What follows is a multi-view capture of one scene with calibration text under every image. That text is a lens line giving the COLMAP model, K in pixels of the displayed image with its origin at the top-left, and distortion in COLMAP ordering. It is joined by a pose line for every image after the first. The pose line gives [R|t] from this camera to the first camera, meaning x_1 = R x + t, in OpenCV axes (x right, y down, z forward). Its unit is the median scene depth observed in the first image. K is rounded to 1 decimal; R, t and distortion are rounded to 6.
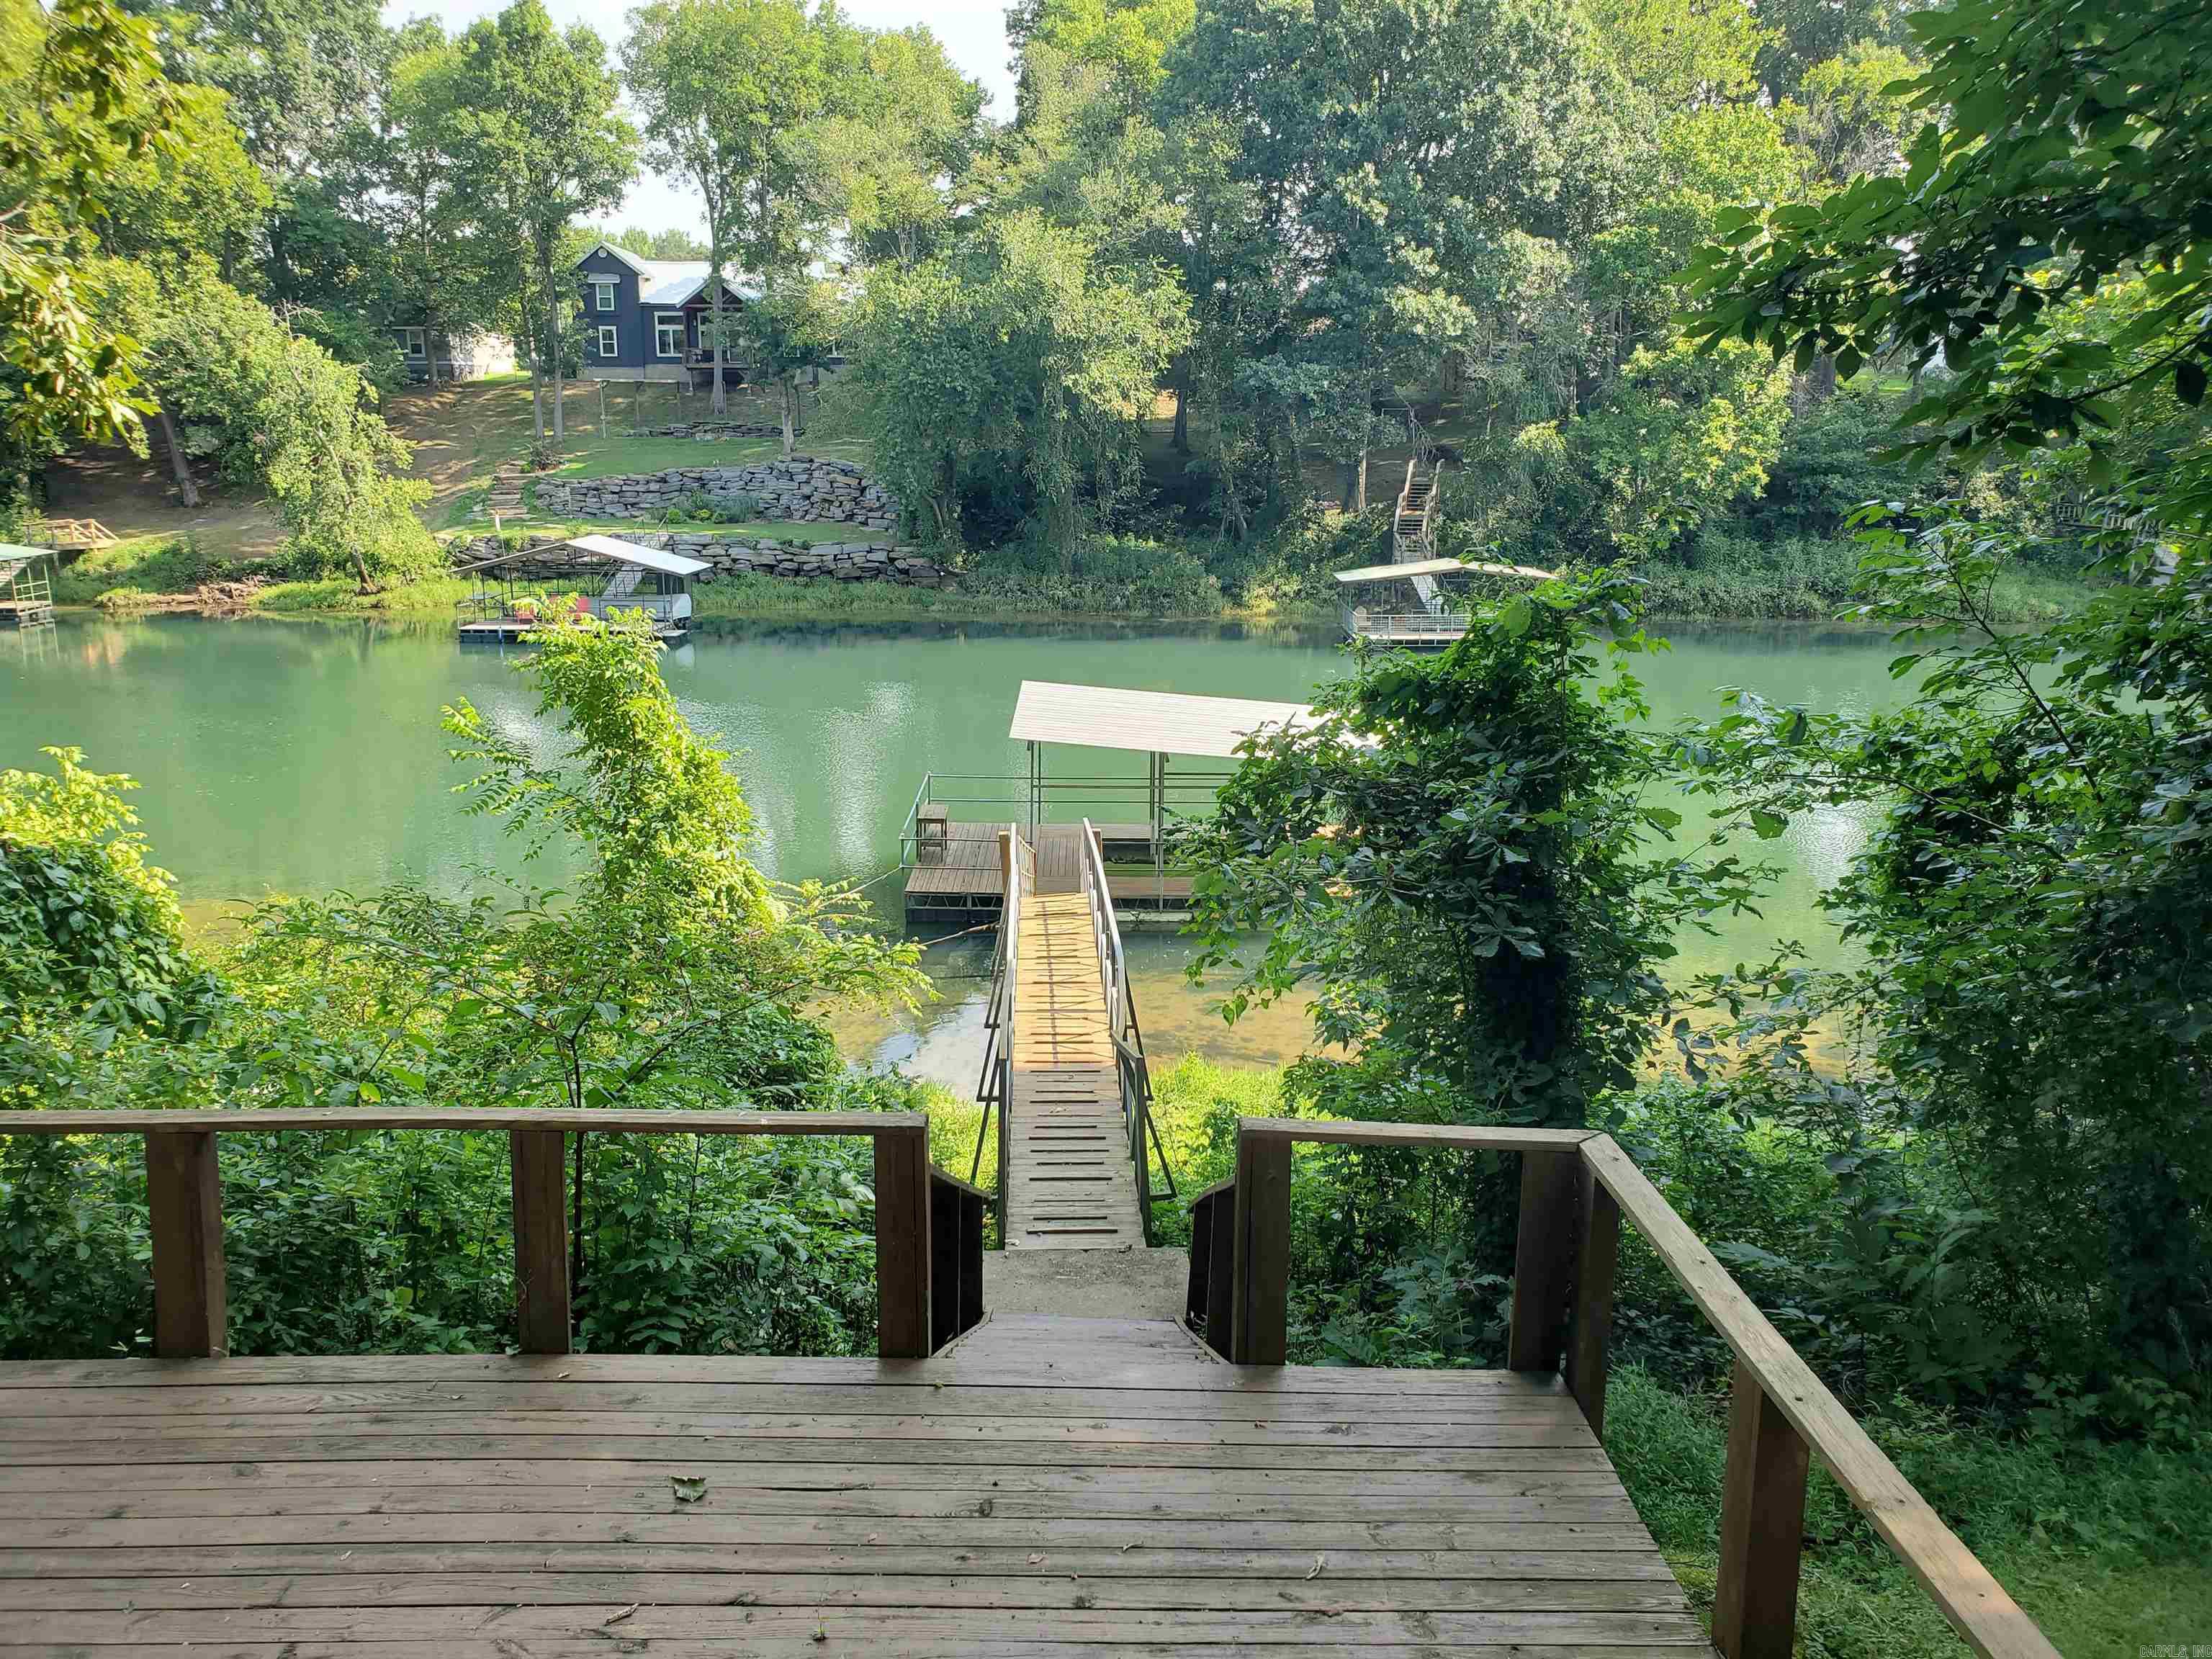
lens RADIAL K [[1740.7, 0, 1095.1], [0, 1740.7, 818.6], [0, 0, 1]] dist [0.048180, -0.074349]
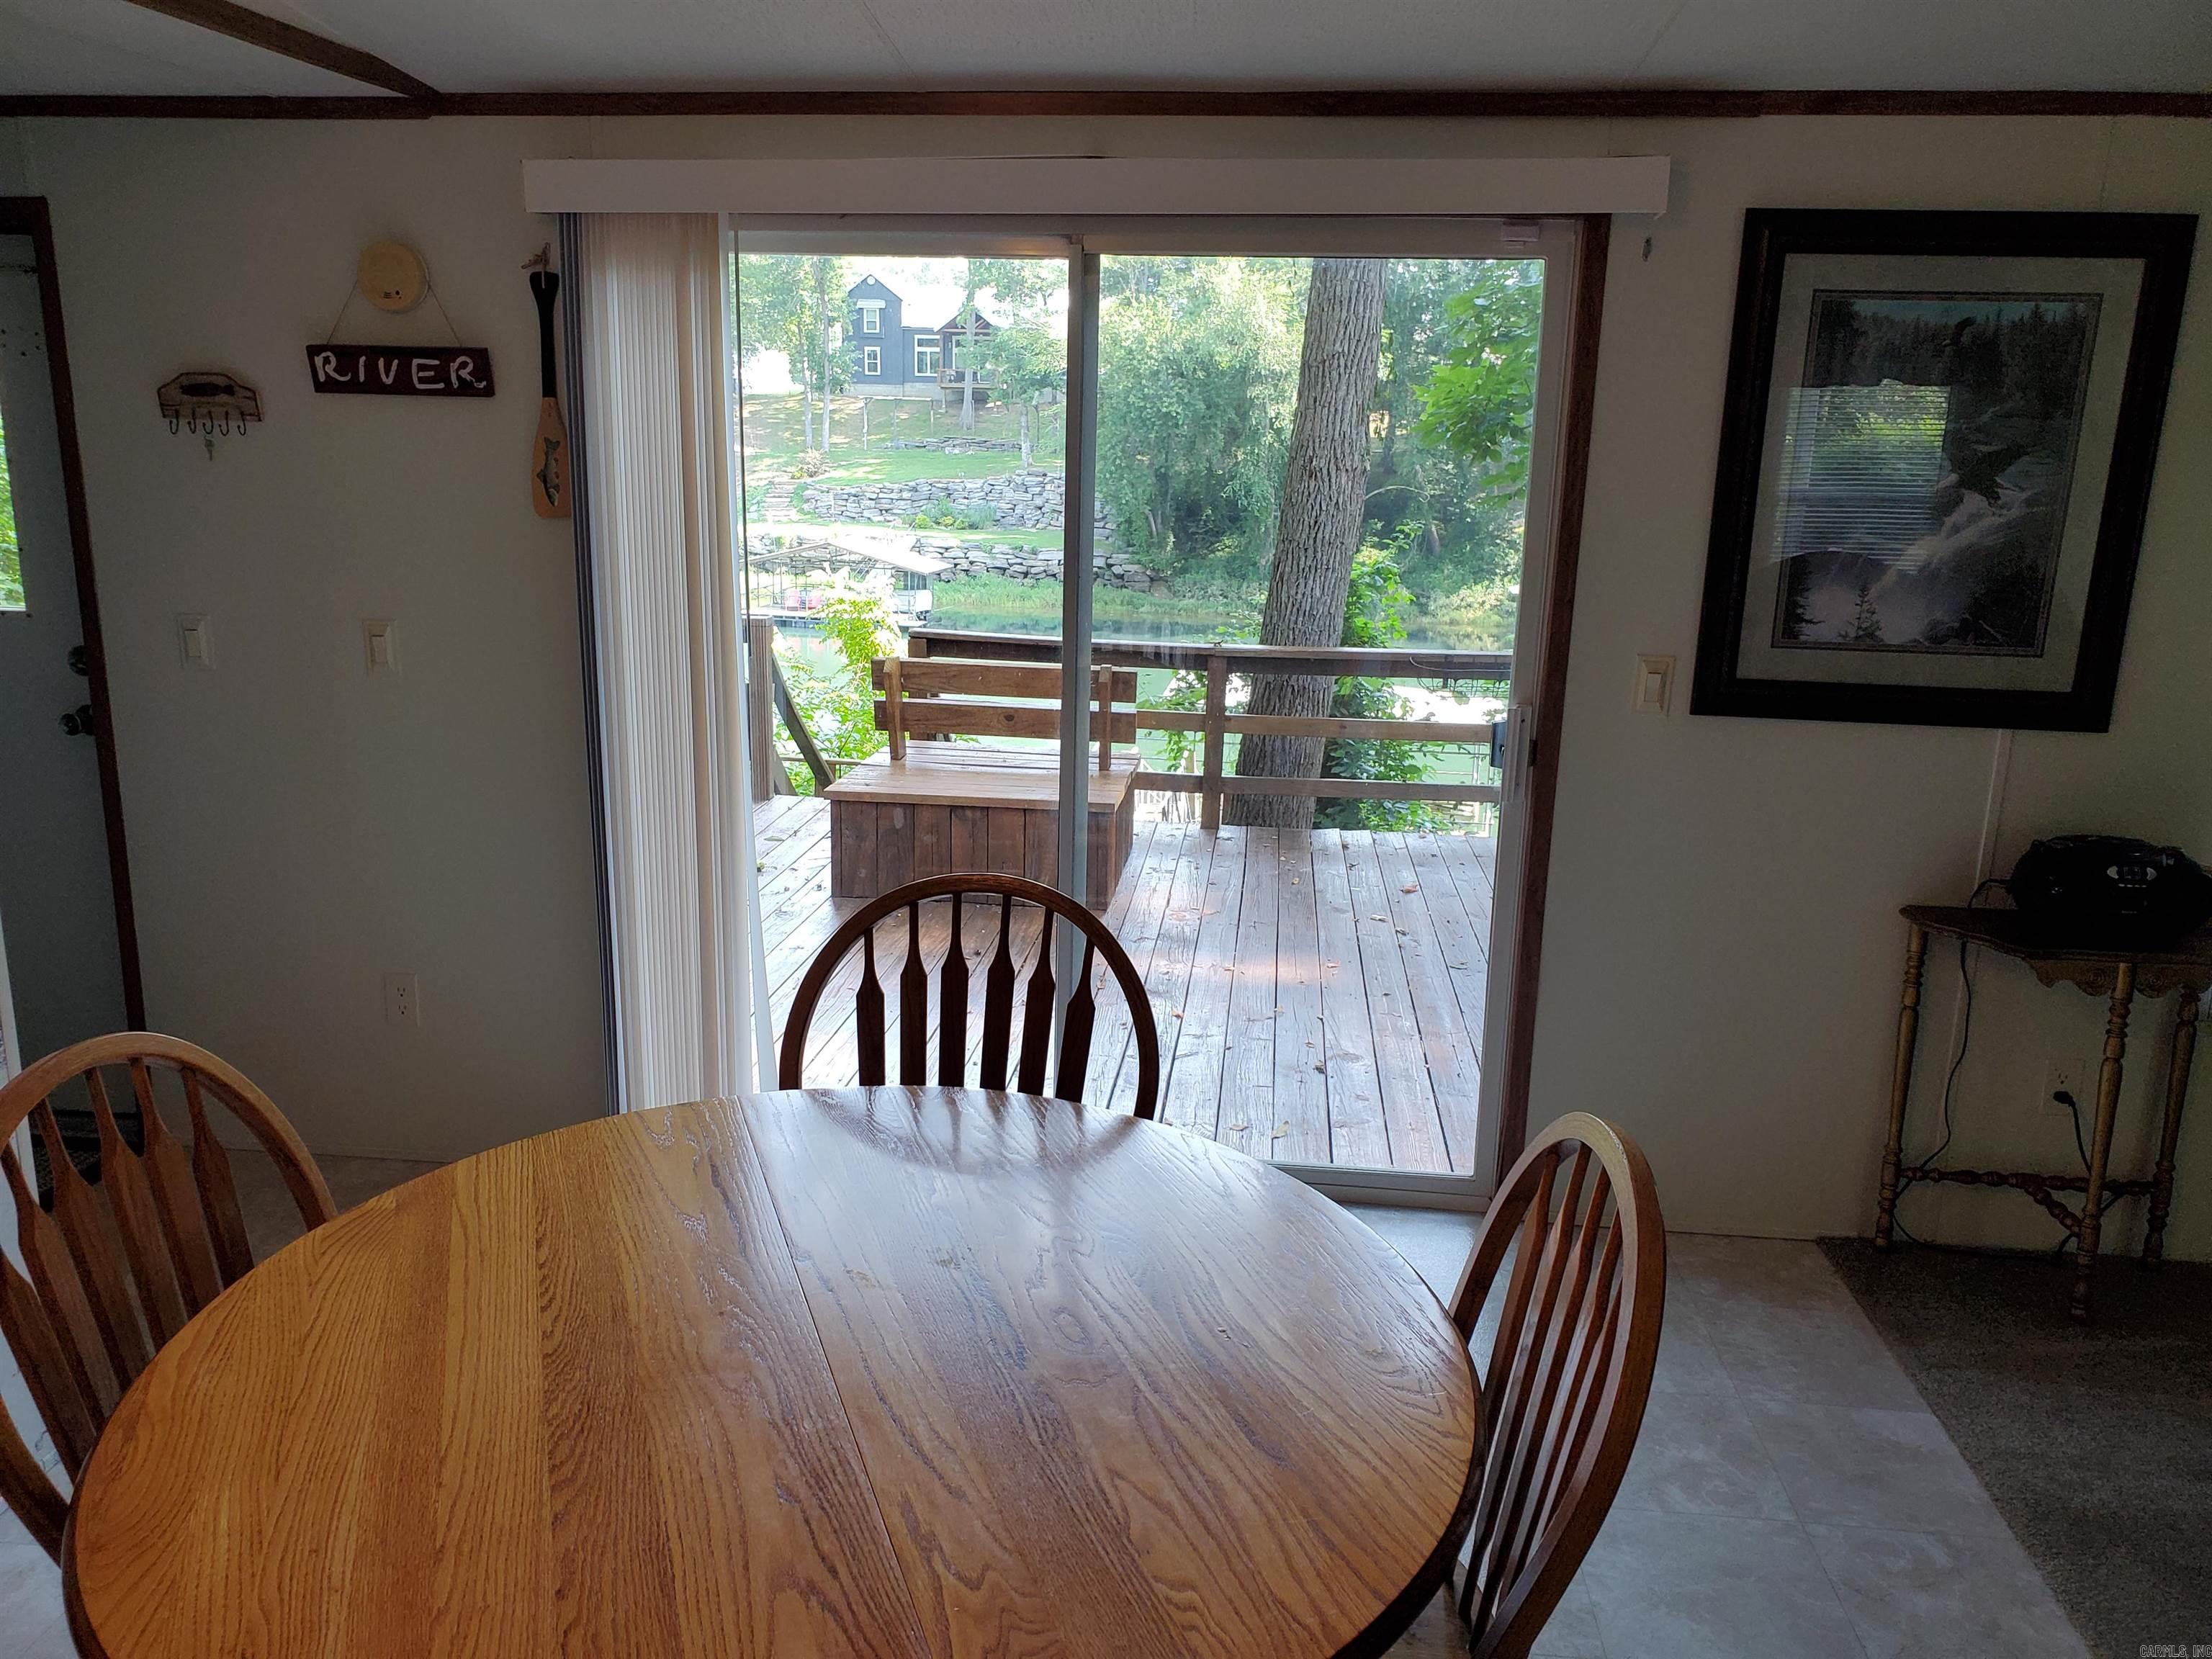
lens RADIAL K [[1740.7, 0, 1098.4], [0, 1740.7, 868.9], [0, 0, 1]] dist [0.048180, -0.074349]
pose [[0.990252, 0.053129, -0.128757, 0.029478], [-0.050523, 0.998448, 0.023425, 0.018896], [0.129802, -0.016691, 0.991399, -0.106512]]
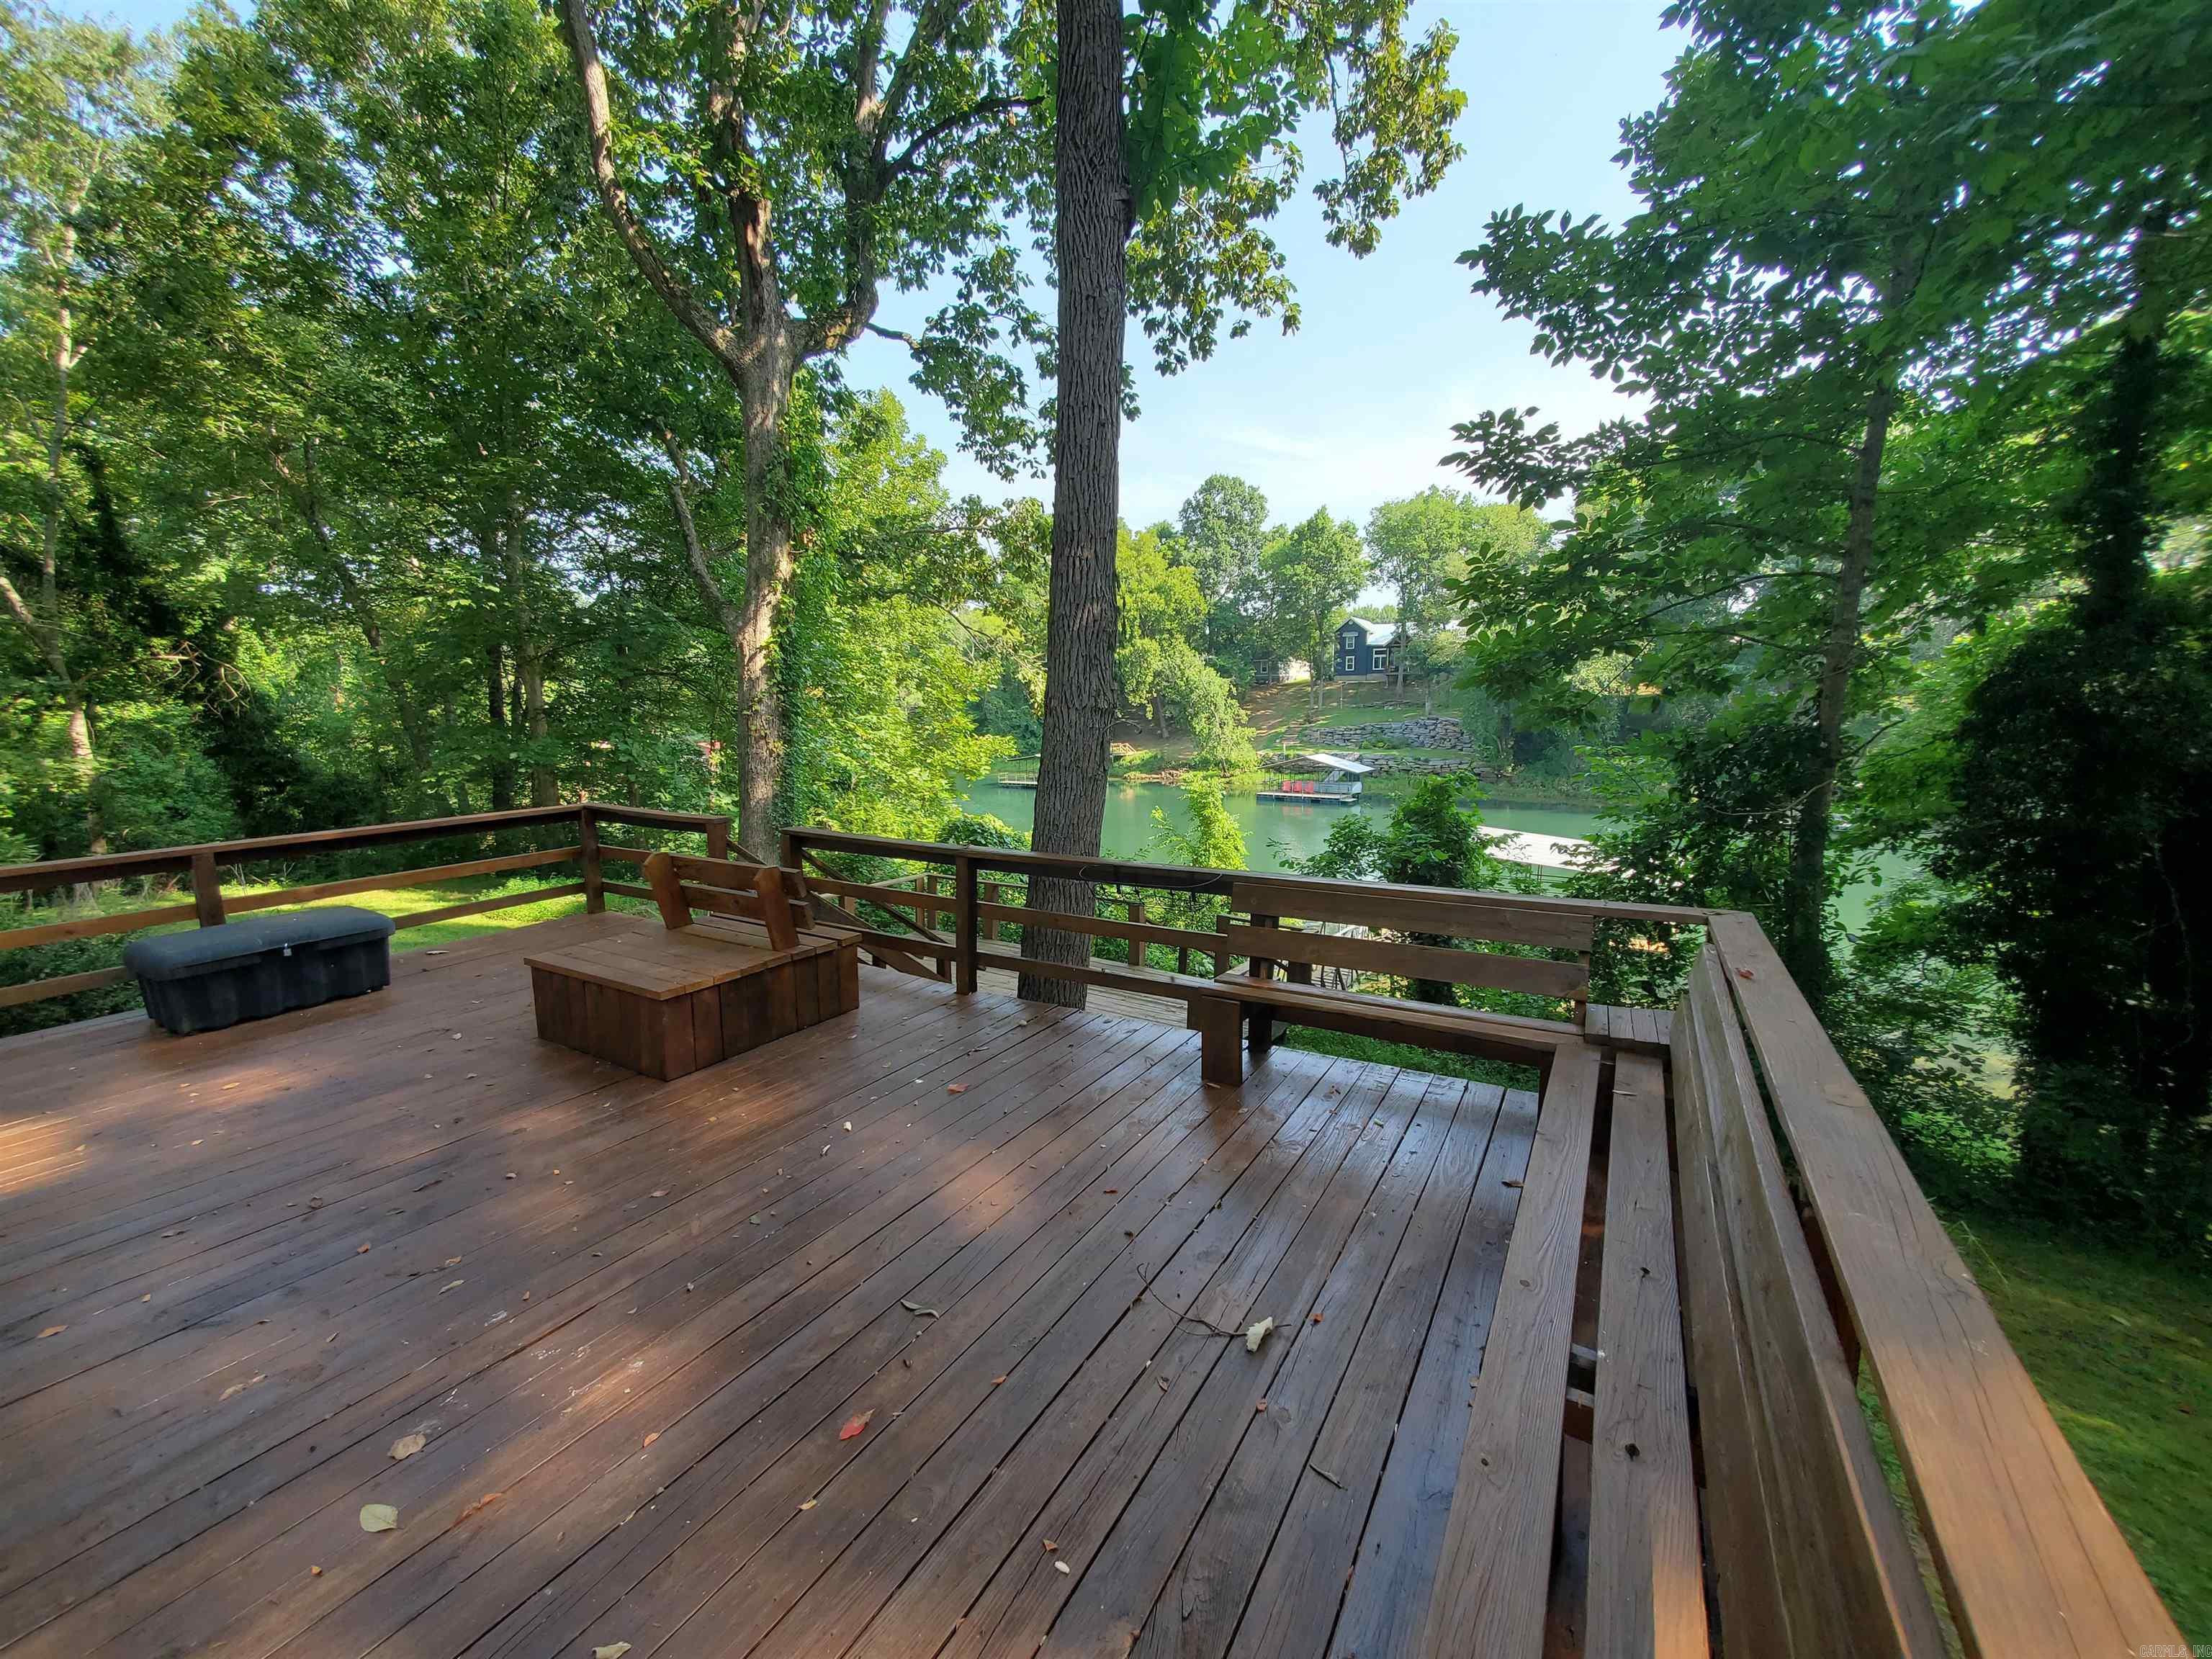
lens RADIAL K [[885.5, 0, 1113.2], [0, 885.5, 843.6], [0, 0, 1]] dist [-0.004637, 0.000041]
pose [[0.851565, 0.070176, -0.519531, 0.064707], [-0.101232, 0.994360, -0.031616, 0.008583], [0.514382, 0.079516, 0.853867, -0.054331]]
